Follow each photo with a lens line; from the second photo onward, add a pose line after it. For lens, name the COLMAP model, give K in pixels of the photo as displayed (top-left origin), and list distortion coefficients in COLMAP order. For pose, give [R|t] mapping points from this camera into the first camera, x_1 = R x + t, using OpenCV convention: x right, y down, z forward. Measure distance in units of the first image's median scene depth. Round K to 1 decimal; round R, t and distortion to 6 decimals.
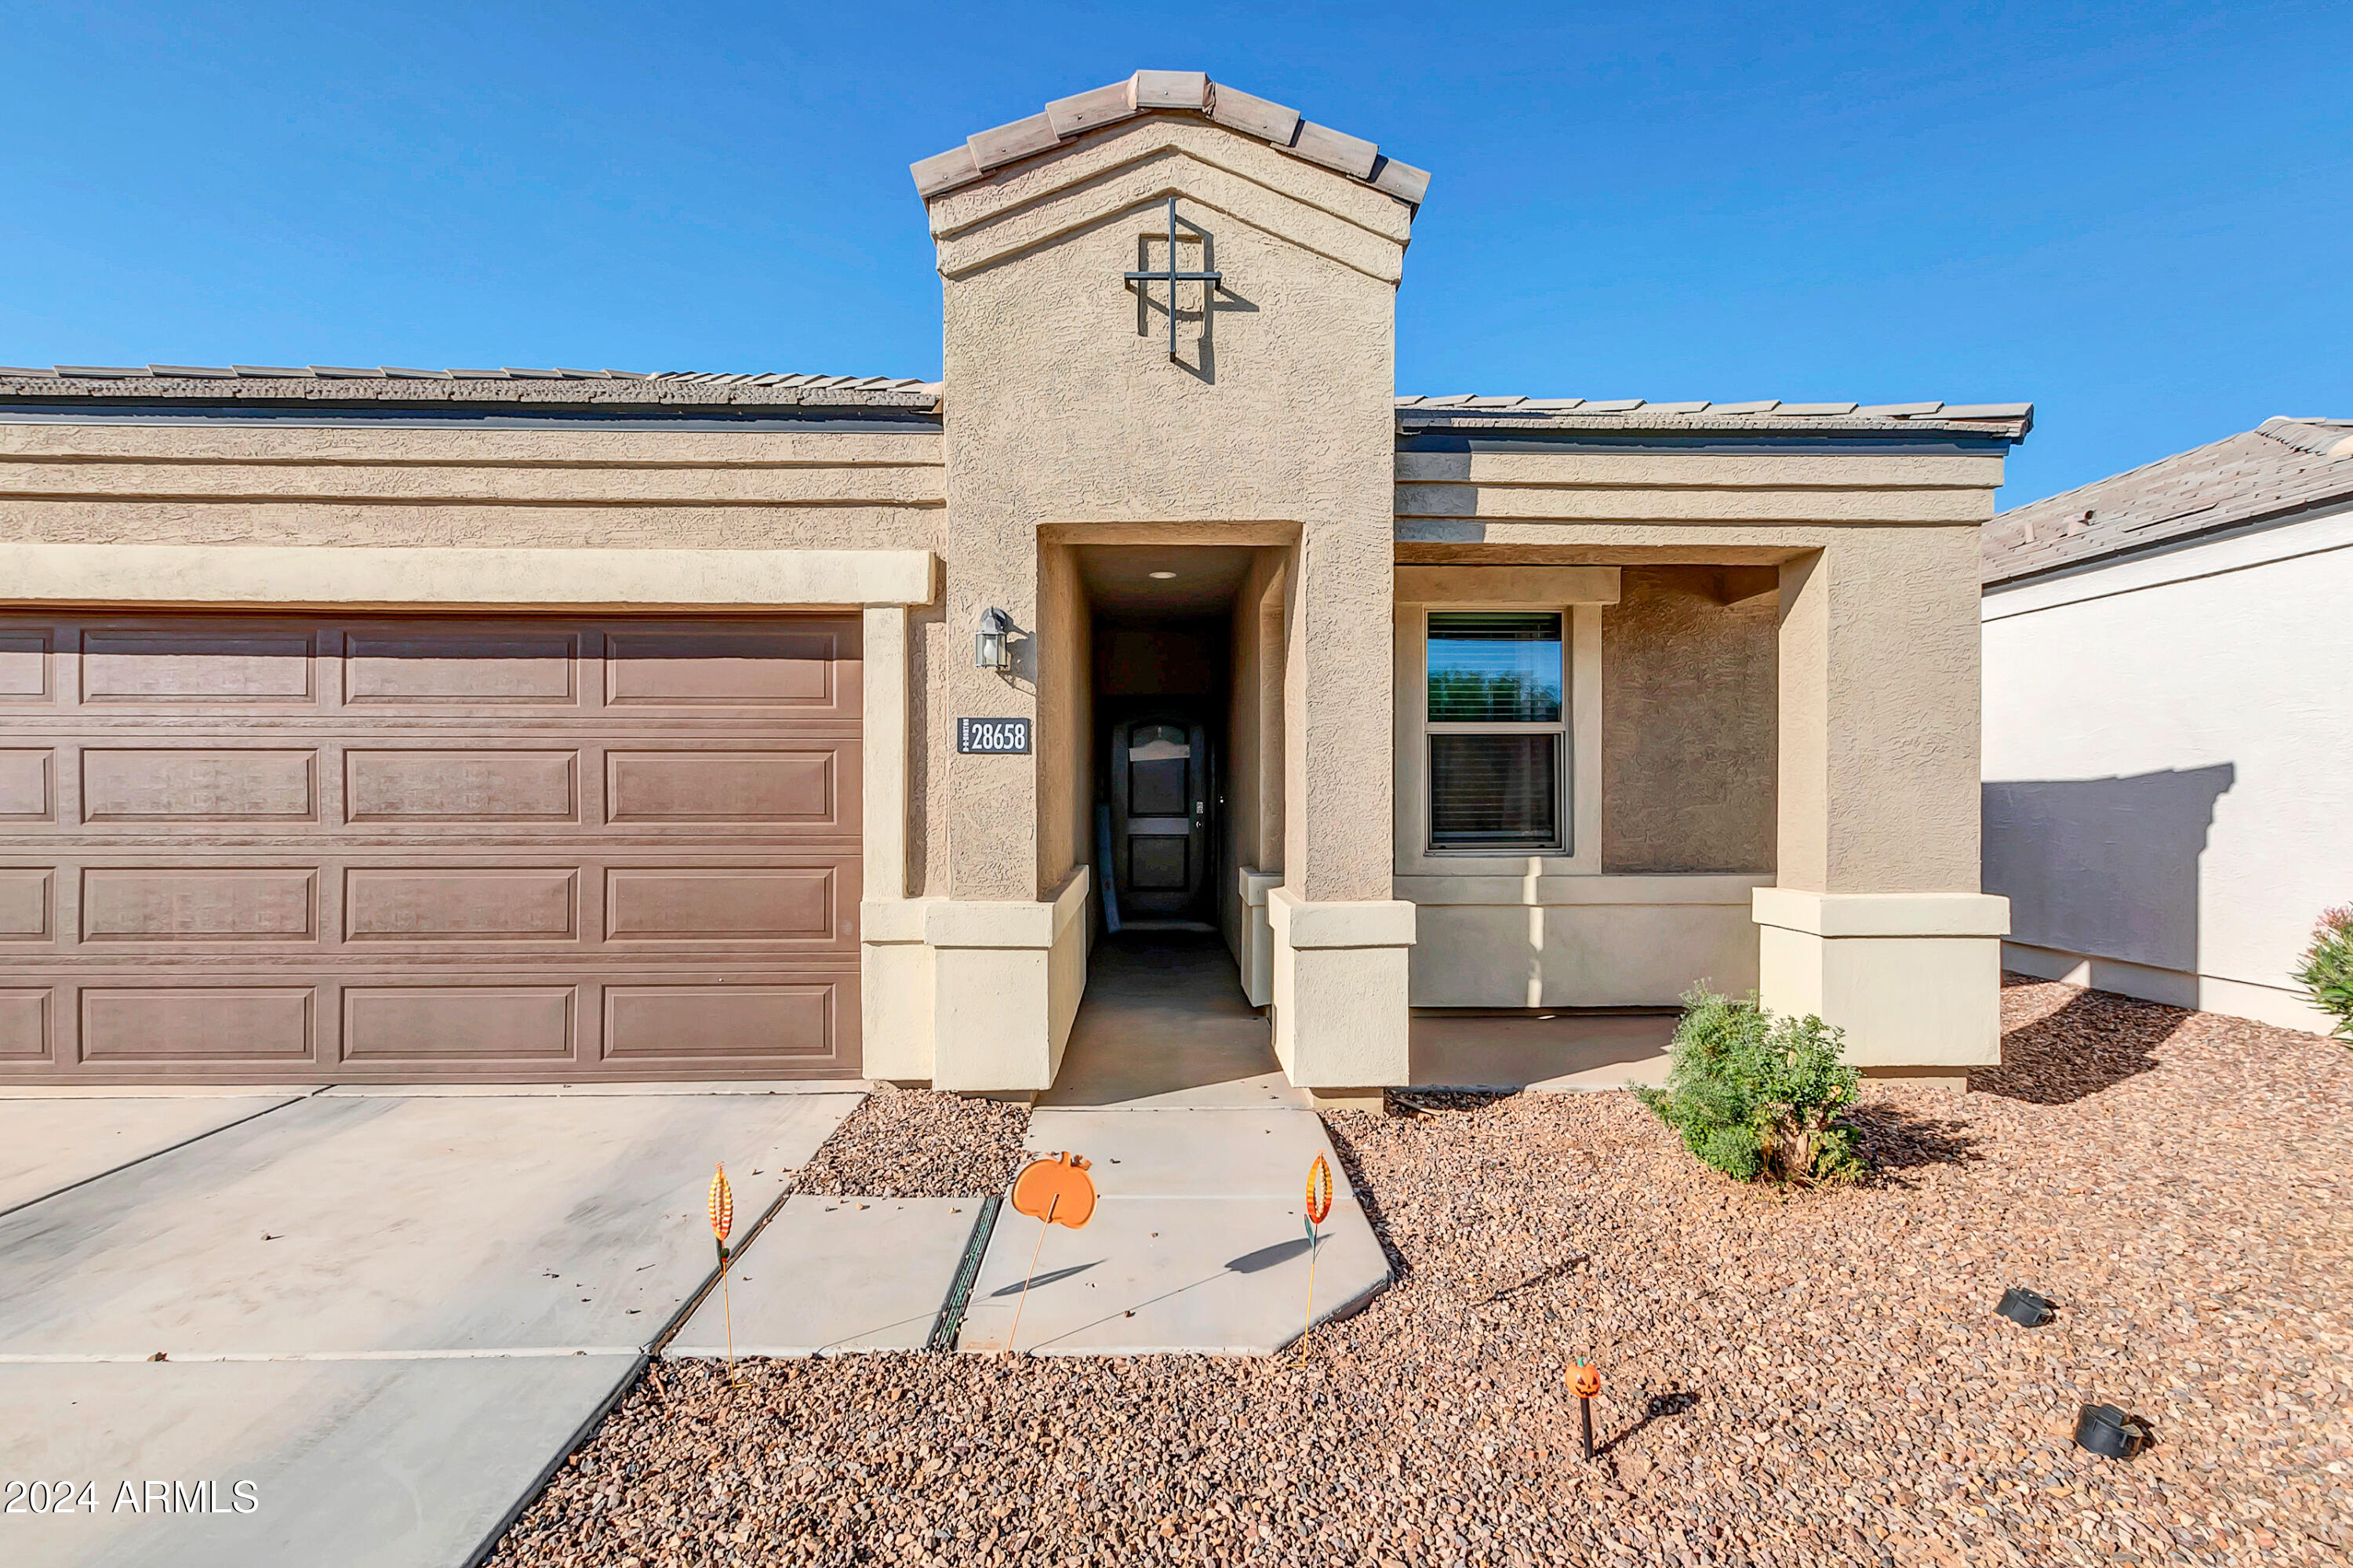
lens RADIAL K [[1036.8, 0, 1177.0], [0, 1036.8, 789.4], [0, 0, 1]] dist [0.016521, -0.000058]
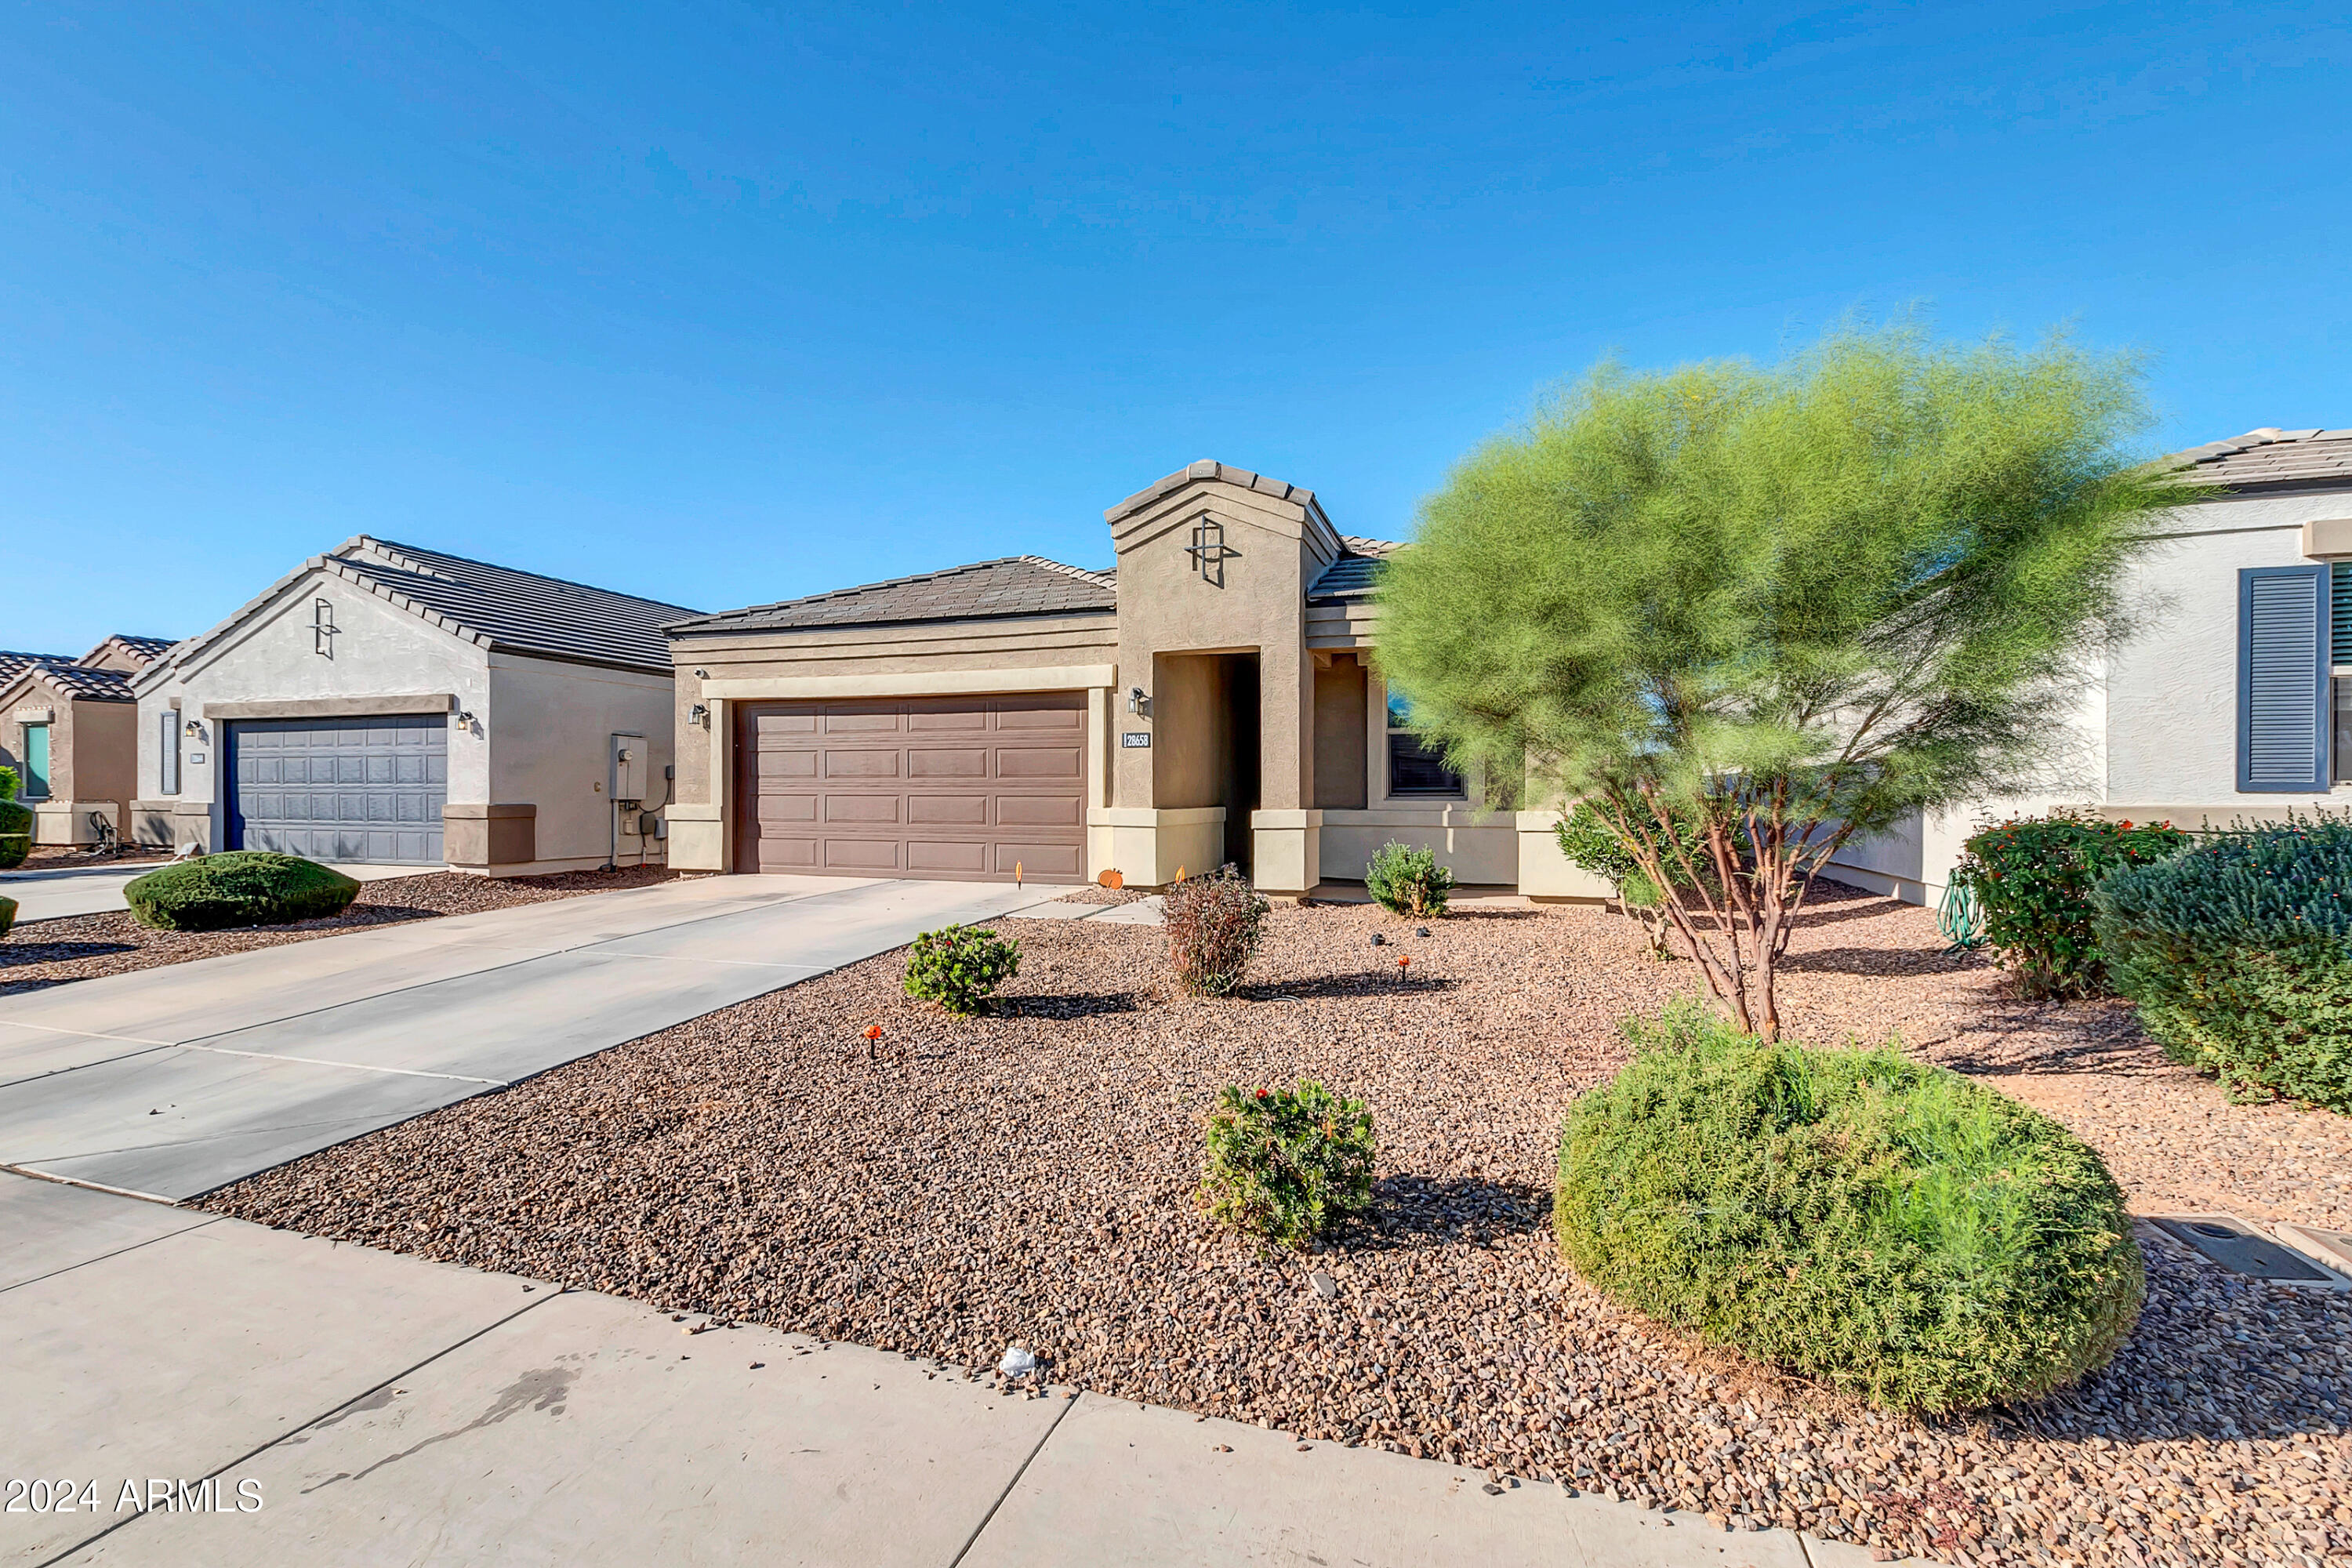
lens RADIAL K [[1036.4, 0, 1171.4], [0, 1036.4, 783.2], [0, 0, 1]] dist [0.016521, -0.000058]
pose [[0.938629, -0.002180, -0.344921, 0.724116], [0.001864, 0.999997, -0.001247, 0.050794], [0.344923, 0.000528, 0.938631, -1.223719]]
